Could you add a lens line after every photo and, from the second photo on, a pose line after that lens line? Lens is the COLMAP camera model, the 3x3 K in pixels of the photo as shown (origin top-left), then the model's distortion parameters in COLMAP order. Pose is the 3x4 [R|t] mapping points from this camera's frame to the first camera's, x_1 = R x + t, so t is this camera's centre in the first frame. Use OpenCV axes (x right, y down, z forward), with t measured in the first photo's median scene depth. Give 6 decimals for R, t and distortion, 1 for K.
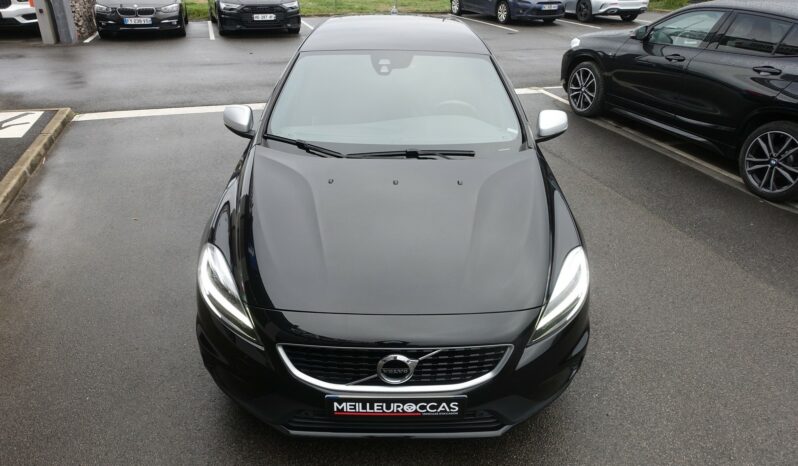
lens RADIAL K [[547.9, 0, 399.7], [0, 547.9, 237.4], [0, 0, 1]] dist [-0.006284, 0.002065]
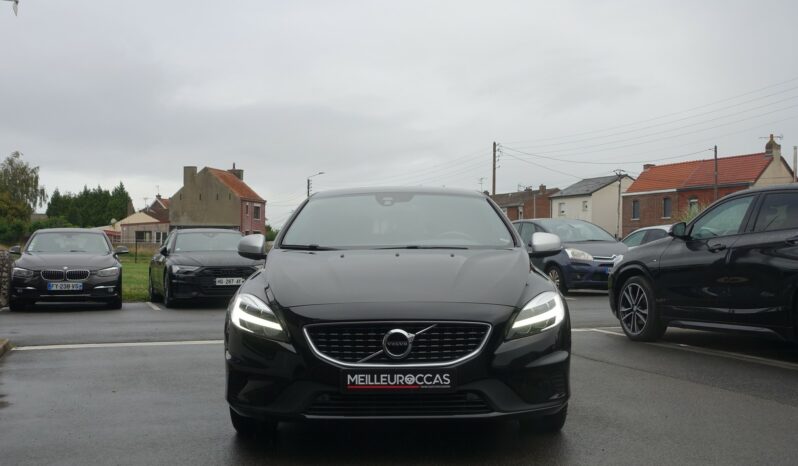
lens RADIAL K [[945.6, 0, 401.2], [0, 945.6, 238.3], [0, 0, 1]] dist [-0.032211, 0.000000]
pose [[0.999598, -0.025137, -0.013134, 0.034278], [0.015832, 0.878777, -0.476970, 1.024530], [0.023532, 0.476570, 0.878821, -0.979827]]
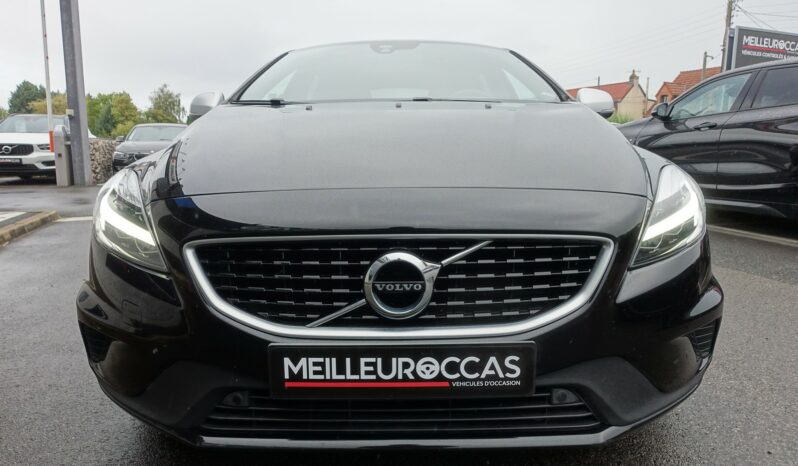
lens RADIAL K [[547.9, 0, 399.5], [0, 547.9, 231.7], [0, 0, 1]] dist [-0.006284, 0.002065]
pose [[0.999558, -0.023354, -0.018423, 0.003880], [0.016190, 0.946705, -0.321695, 0.351958], [0.024954, 0.321254, 0.946664, 0.456572]]
